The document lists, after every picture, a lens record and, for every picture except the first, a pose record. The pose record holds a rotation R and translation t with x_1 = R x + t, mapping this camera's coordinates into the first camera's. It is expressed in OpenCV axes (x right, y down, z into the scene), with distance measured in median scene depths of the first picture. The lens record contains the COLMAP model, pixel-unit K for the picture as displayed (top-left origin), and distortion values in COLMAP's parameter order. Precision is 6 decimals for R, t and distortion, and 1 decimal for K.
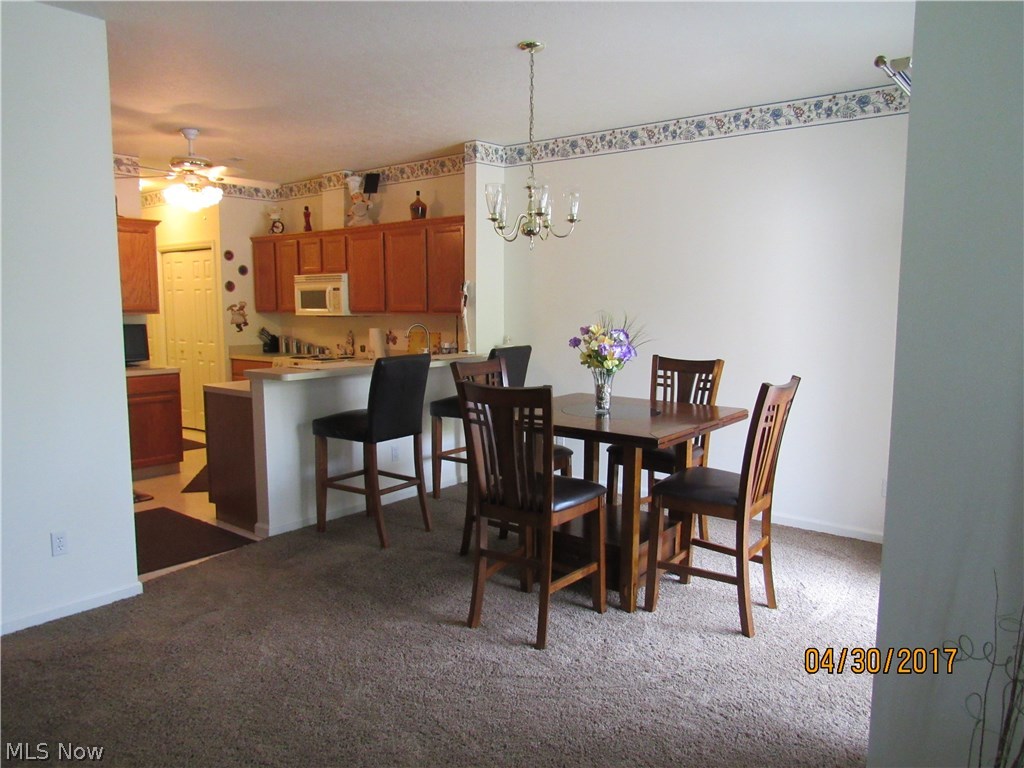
lens RADIAL K [[733.8, 0, 515.5], [0, 733.8, 384.6], [0, 0, 1]] dist [-0.033162, 0.017606]
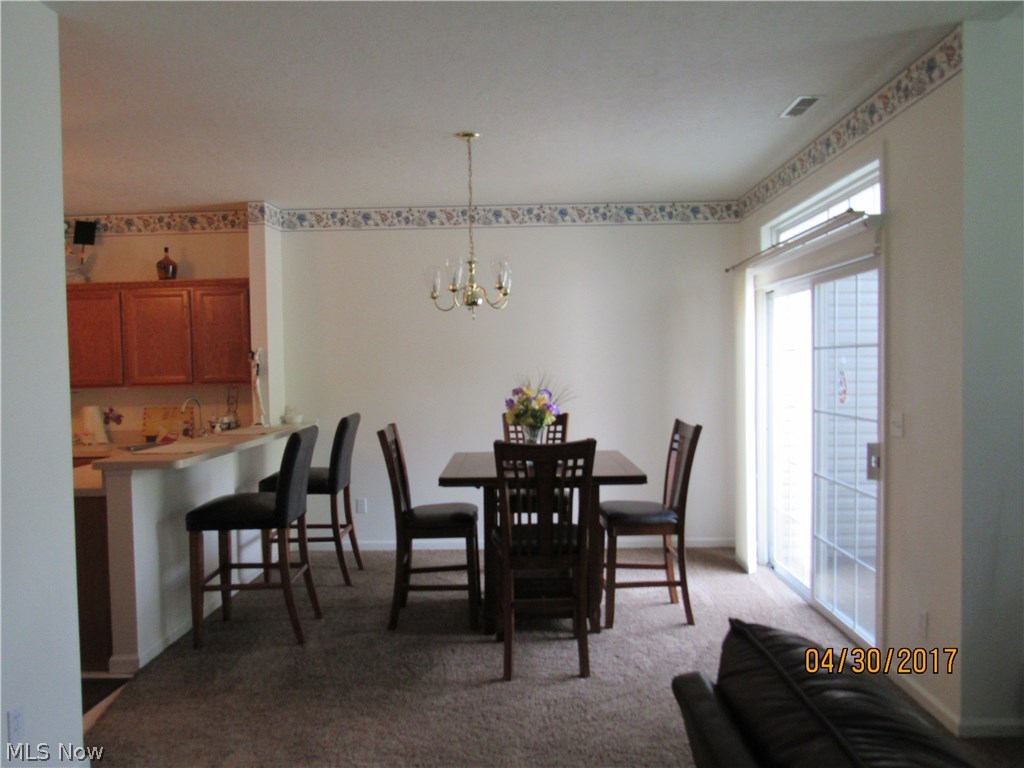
lens RADIAL K [[733.8, 0, 514.3], [0, 733.8, 386.4], [0, 0, 1]] dist [-0.033162, 0.017606]
pose [[0.793735, -0.034344, 0.607293, -0.338212], [0.087882, 0.994404, -0.058626, -0.010022], [-0.601881, 0.099903, 0.792312, 0.070109]]
